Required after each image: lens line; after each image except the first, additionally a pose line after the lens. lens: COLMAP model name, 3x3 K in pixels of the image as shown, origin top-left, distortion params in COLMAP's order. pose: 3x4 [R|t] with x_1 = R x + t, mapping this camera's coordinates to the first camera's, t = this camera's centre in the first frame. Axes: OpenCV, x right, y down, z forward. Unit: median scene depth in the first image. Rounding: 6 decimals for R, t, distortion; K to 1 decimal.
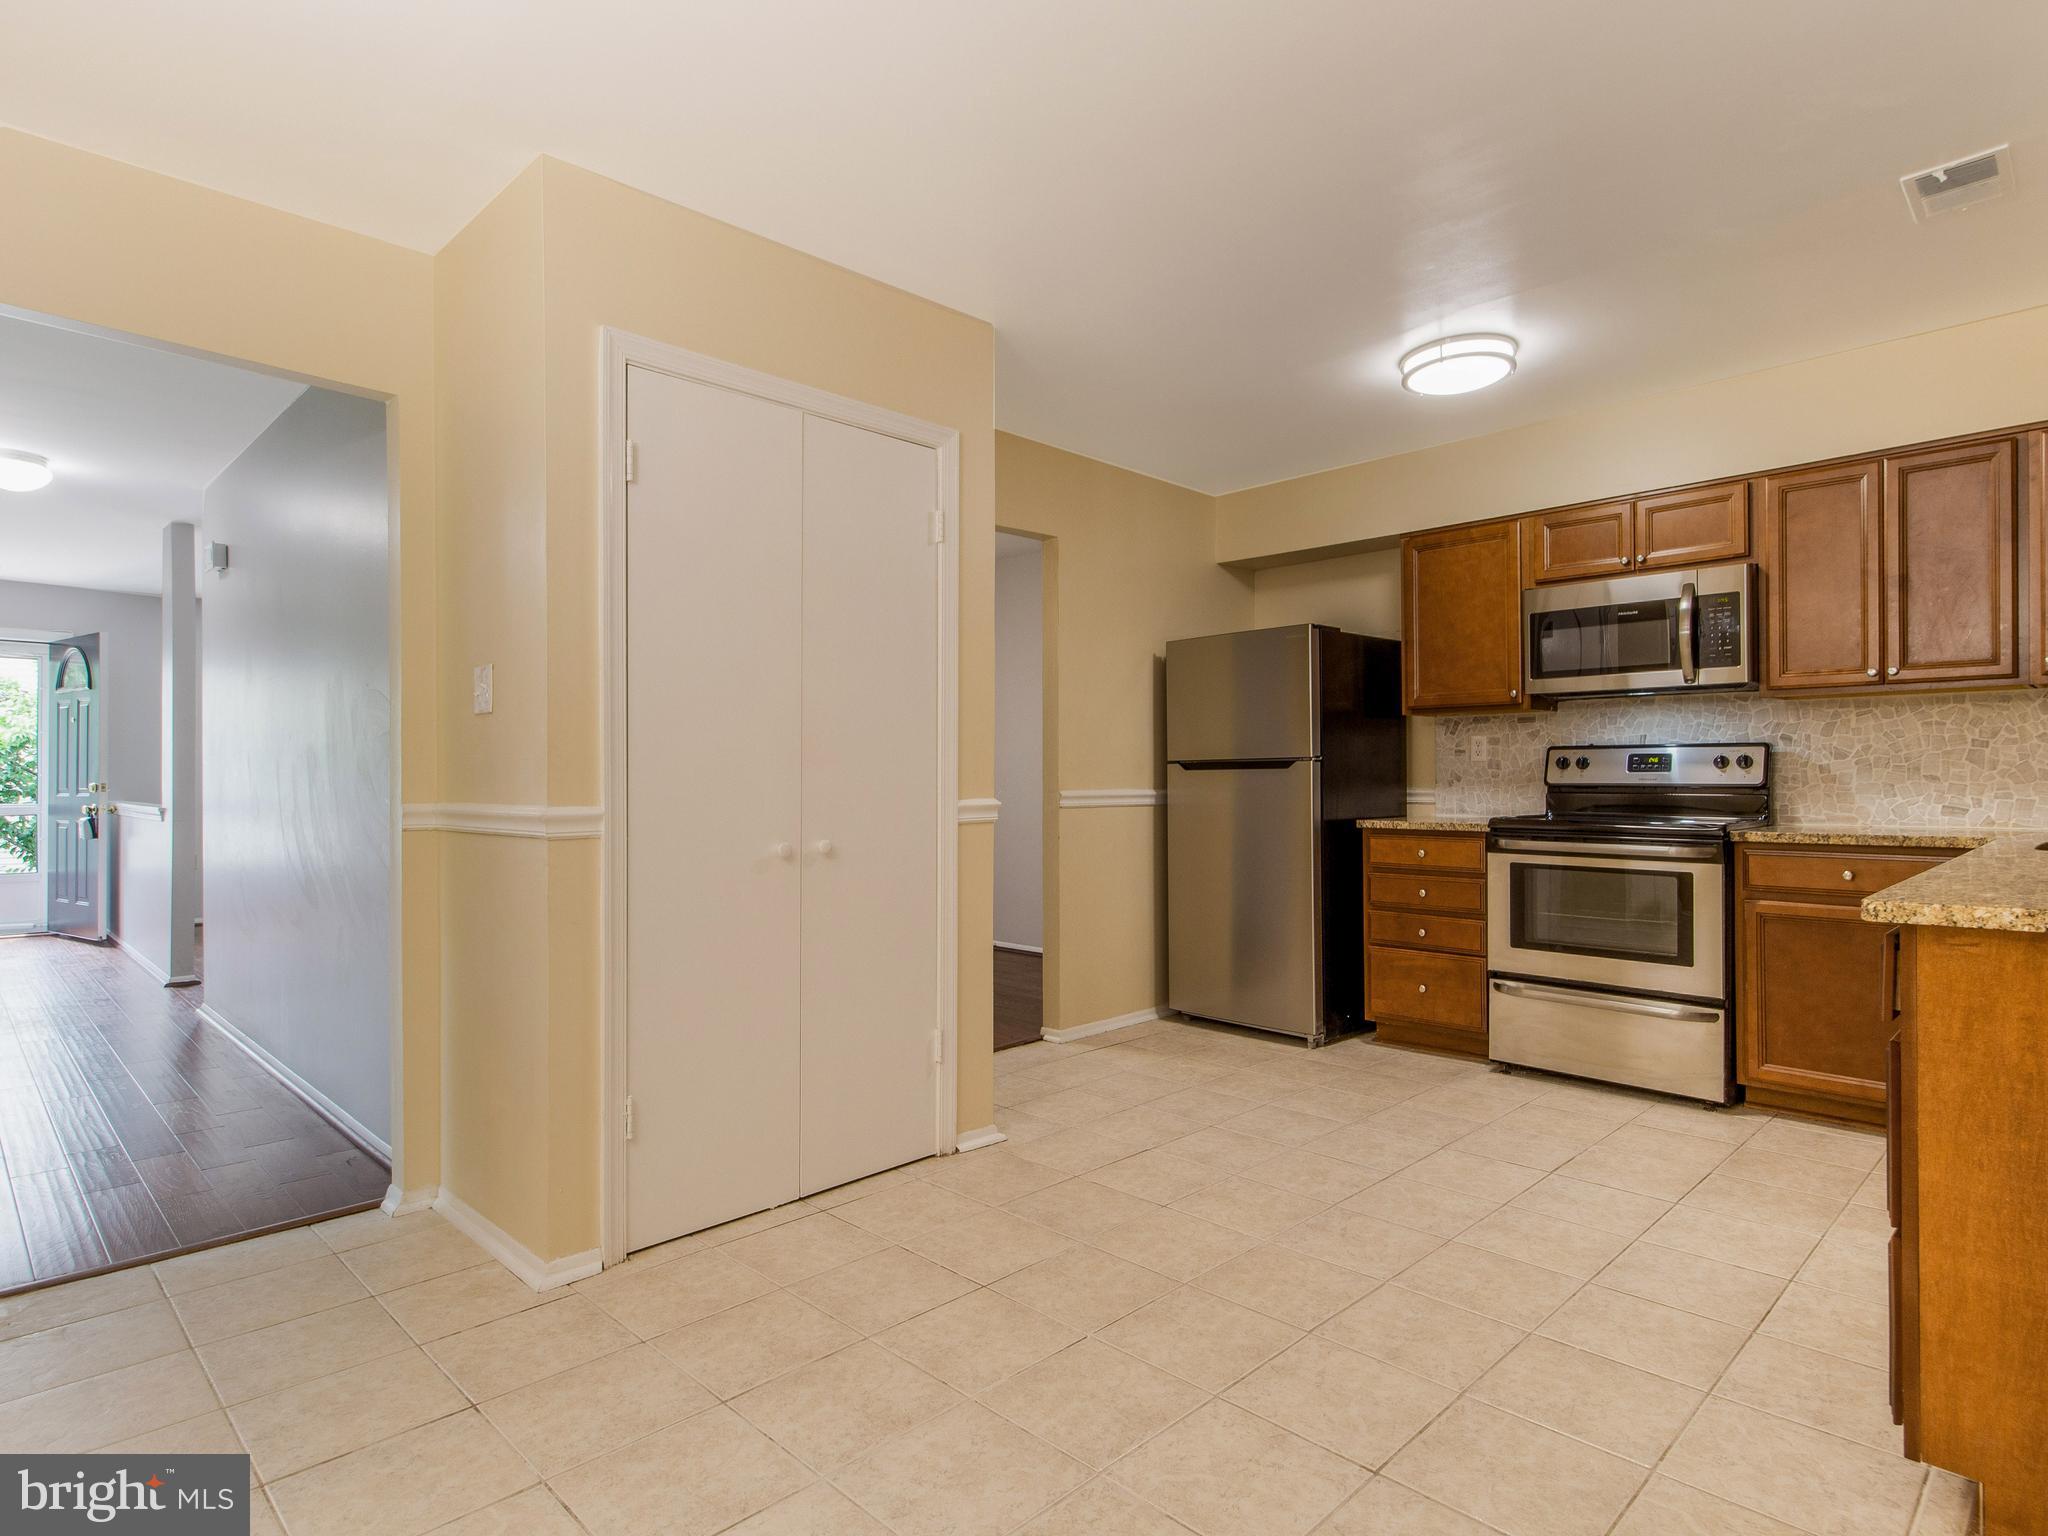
lens RADIAL K [[1091.8, 0, 1046.2], [0, 1091.8, 765.5], [0, 0, 1]] dist [0.021913, -0.010751]
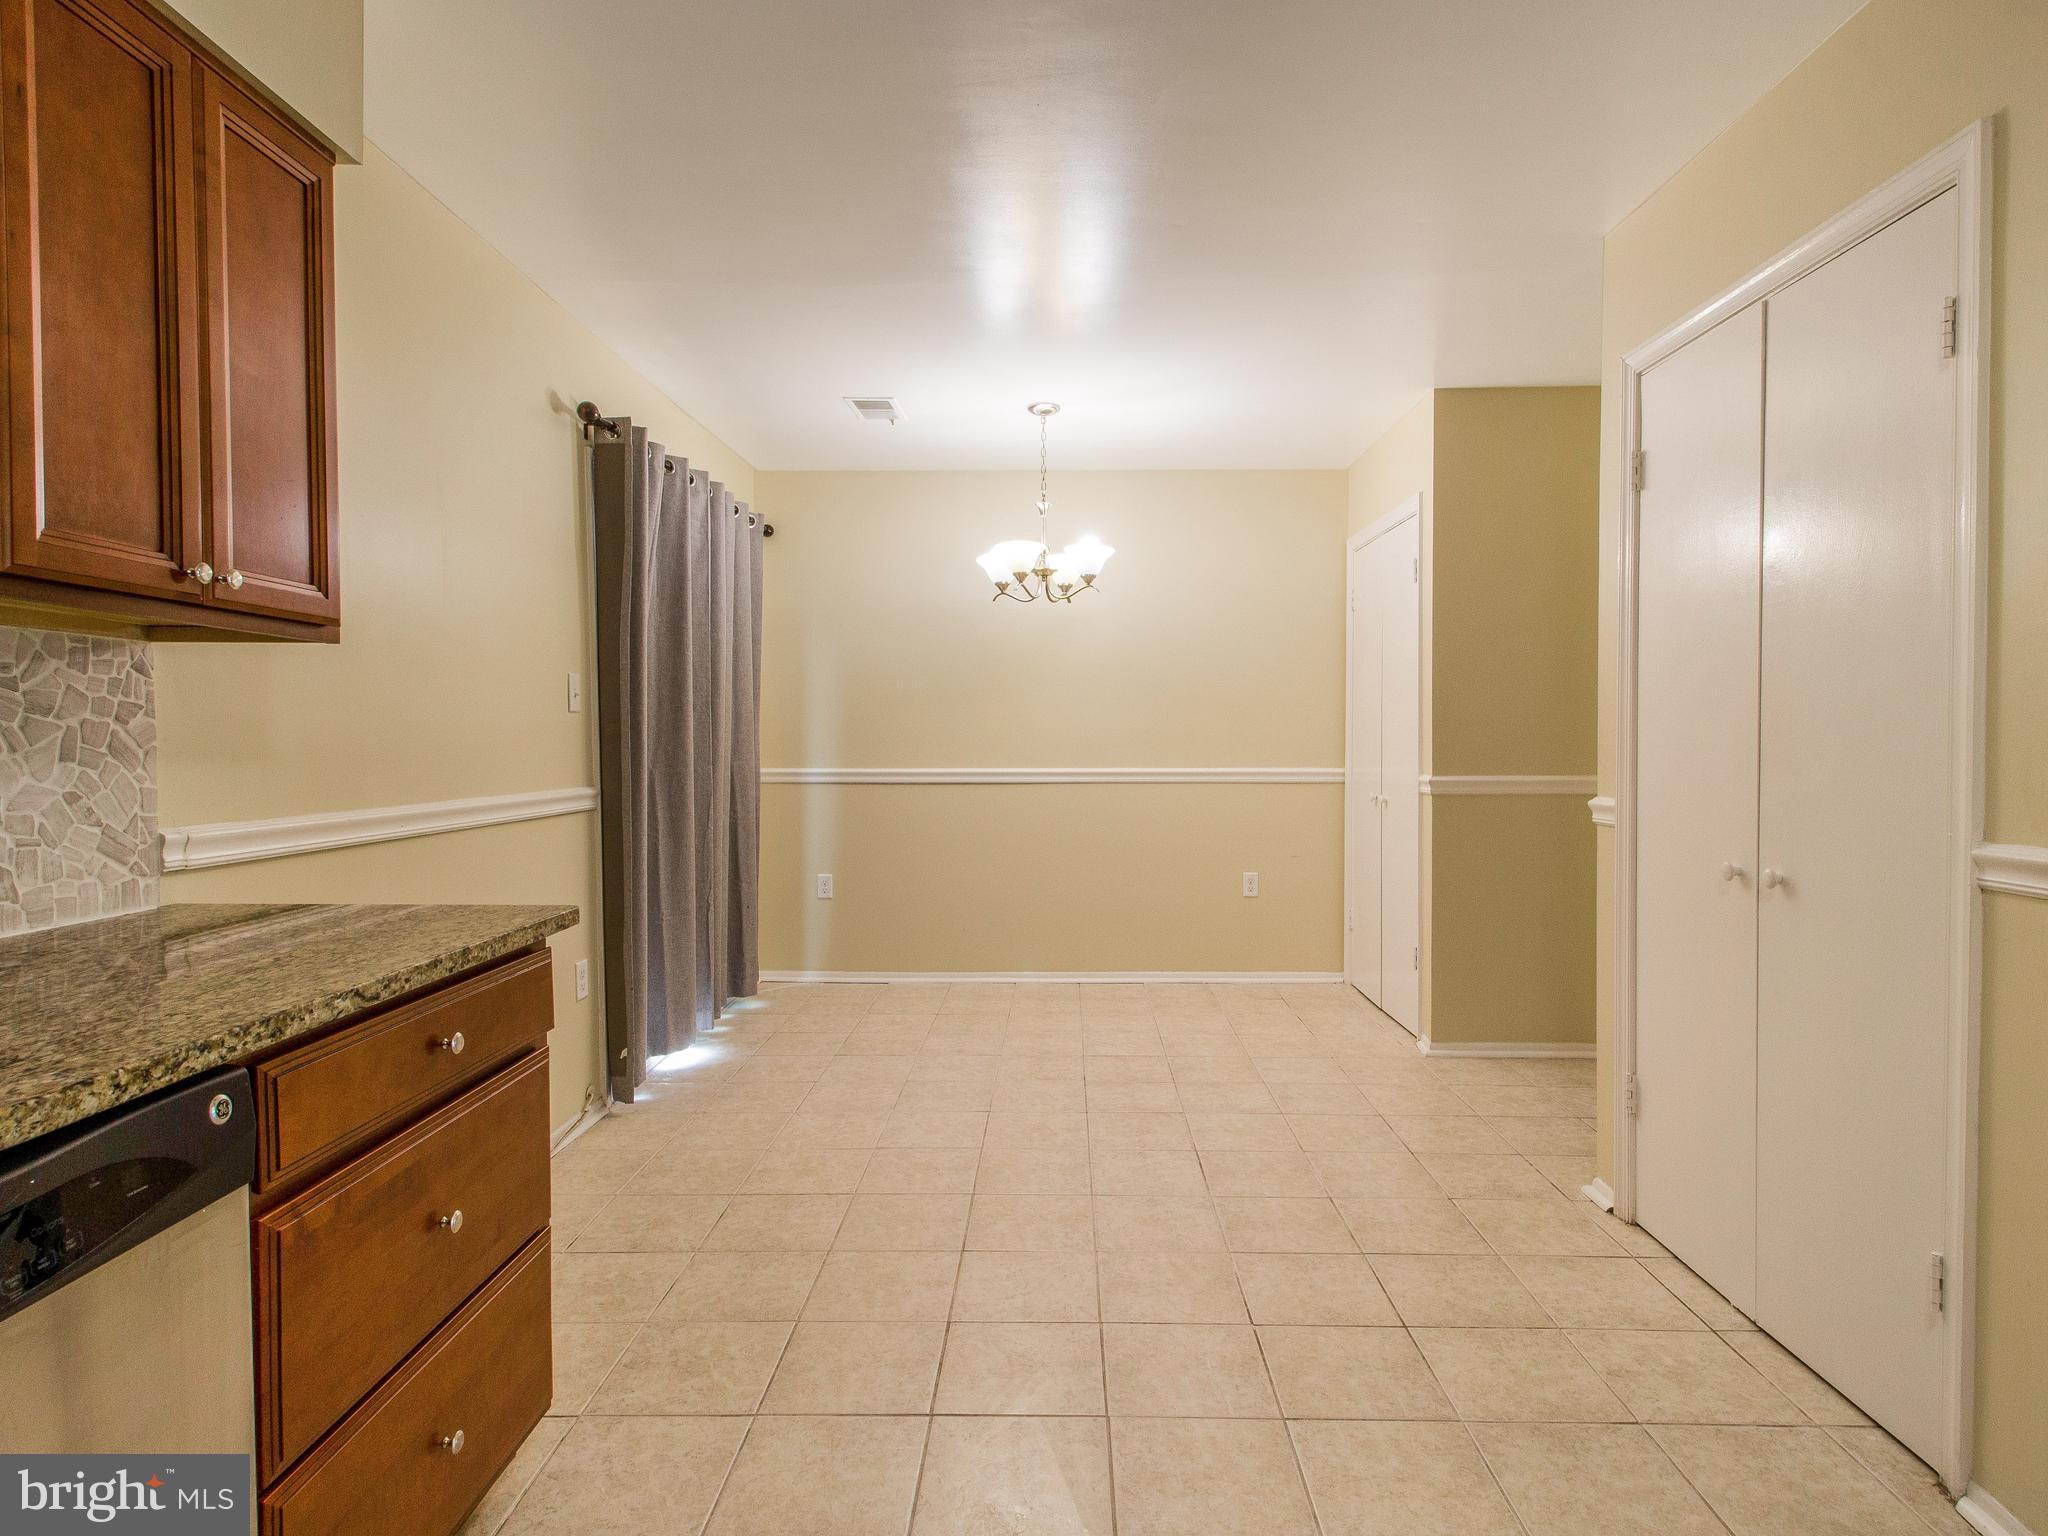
lens RADIAL K [[1091.8, 0, 1059.8], [0, 1091.8, 756.5], [0, 0, 1]] dist [0.021913, -0.010751]
pose [[-0.703575, 0.019258, -0.710360, 0.516090], [0.012897, 0.999814, 0.014332, -0.018070], [0.710504, 0.000922, -0.703692, 0.927578]]
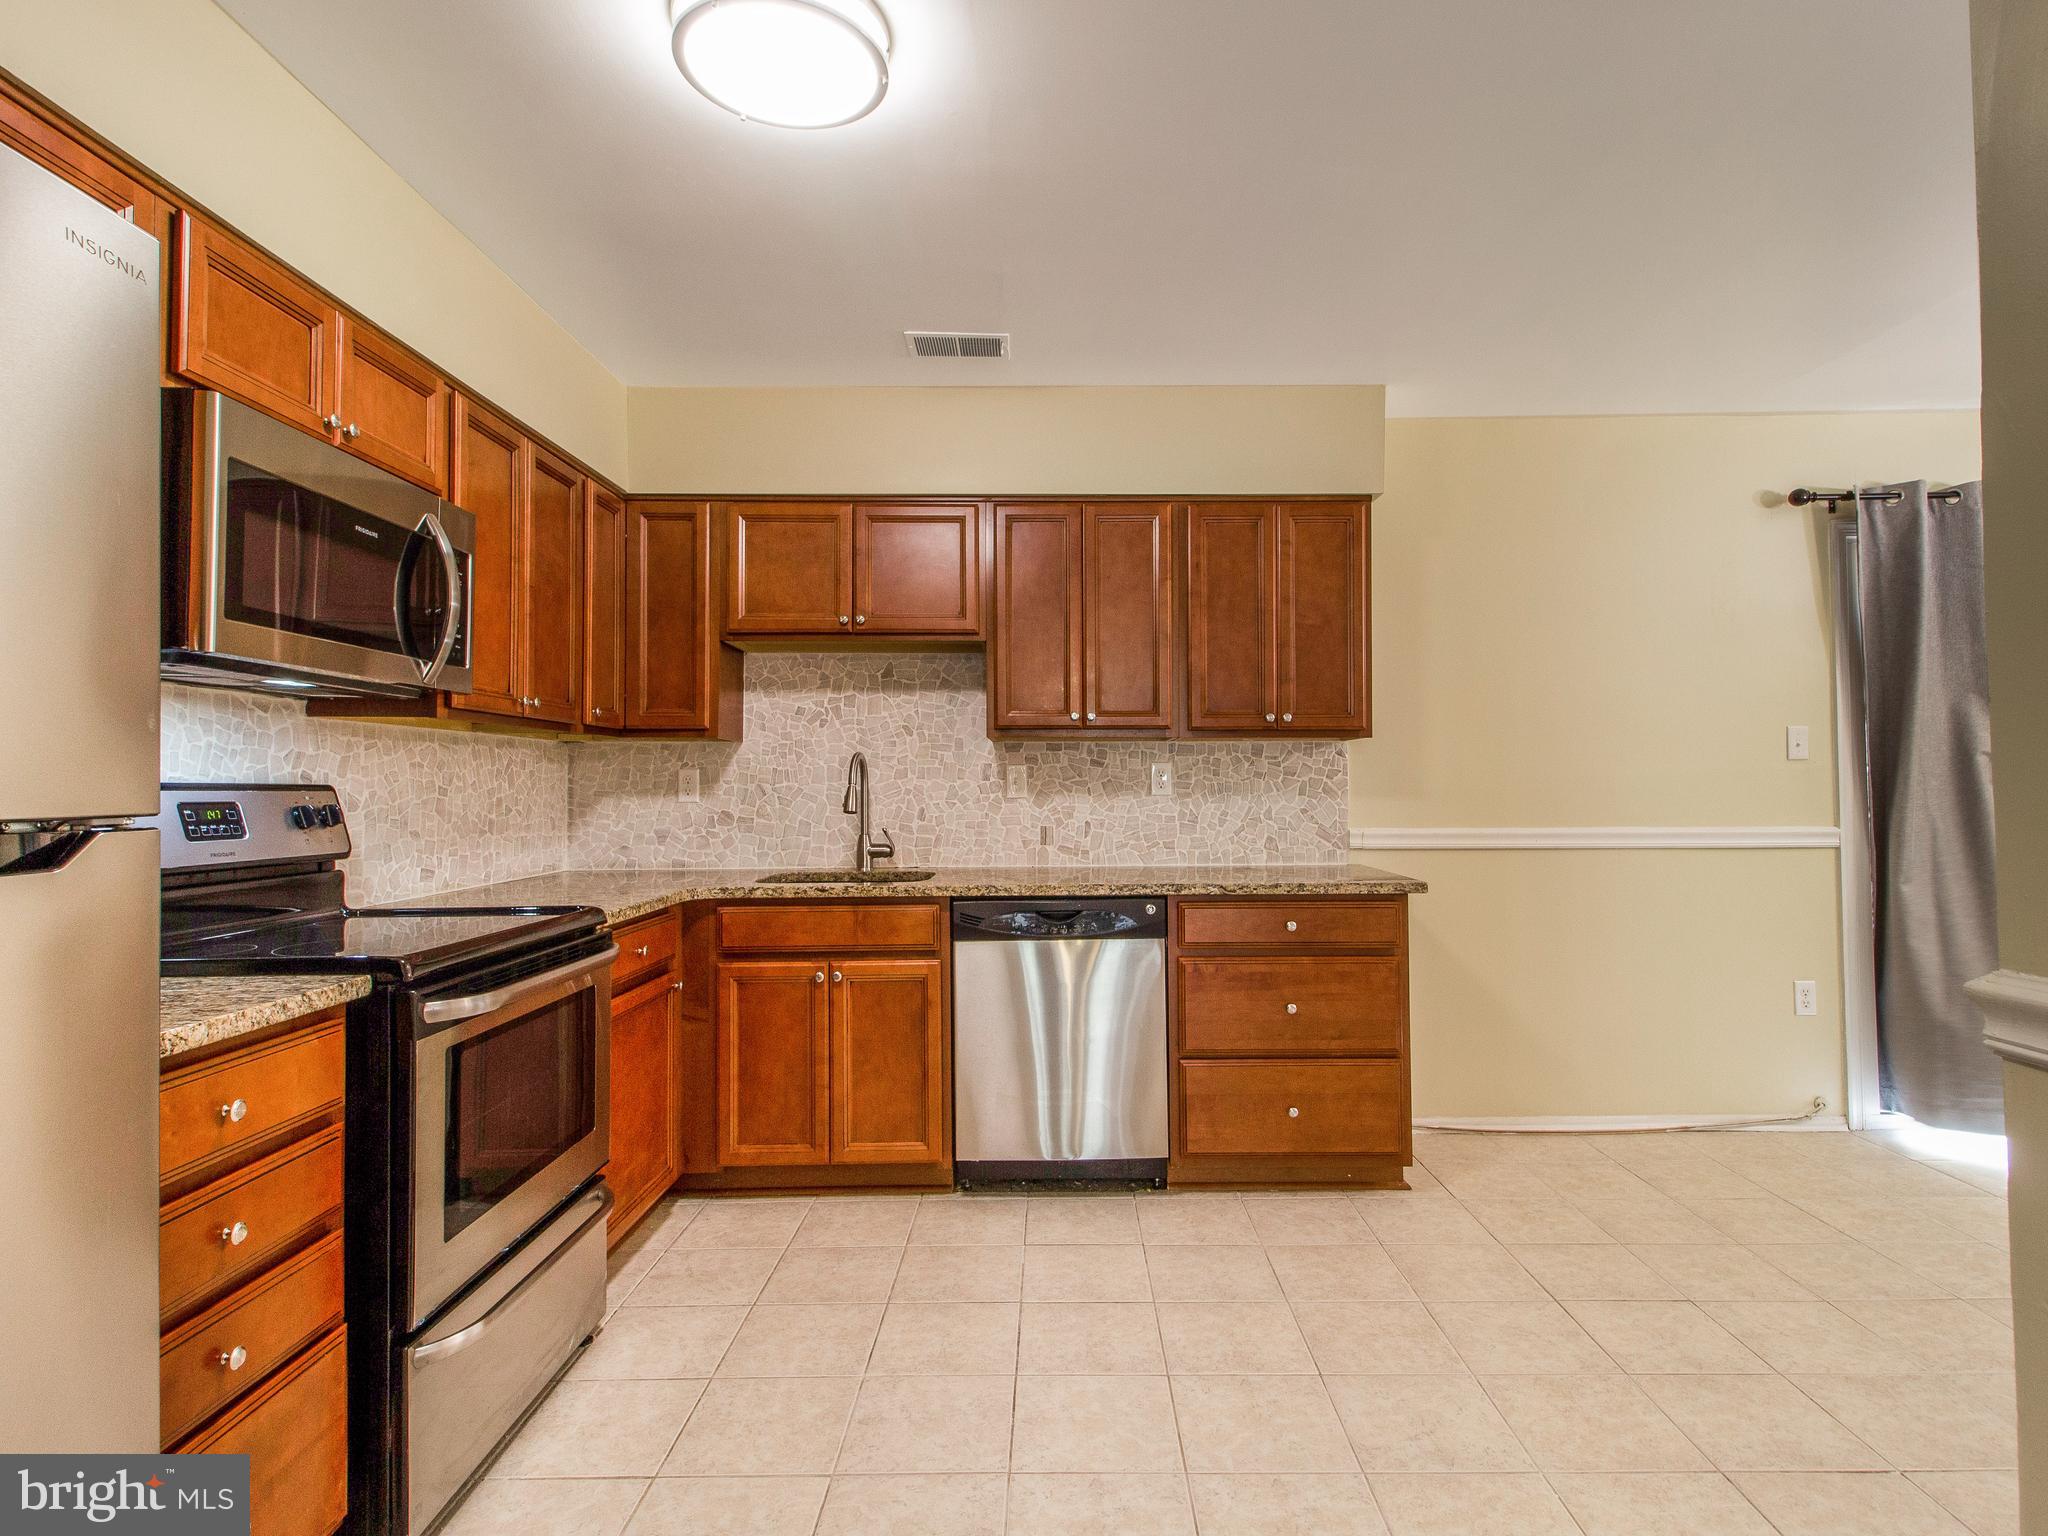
lens RADIAL K [[1091.8, 0, 1056.0], [0, 1091.8, 772.8], [0, 0, 1]] dist [0.021913, -0.010751]
pose [[-0.711194, 0.020361, 0.702701, -0.067207], [0.003618, 0.999673, -0.025305, -0.011172], [-0.702987, -0.015455, -0.711035, 1.226366]]
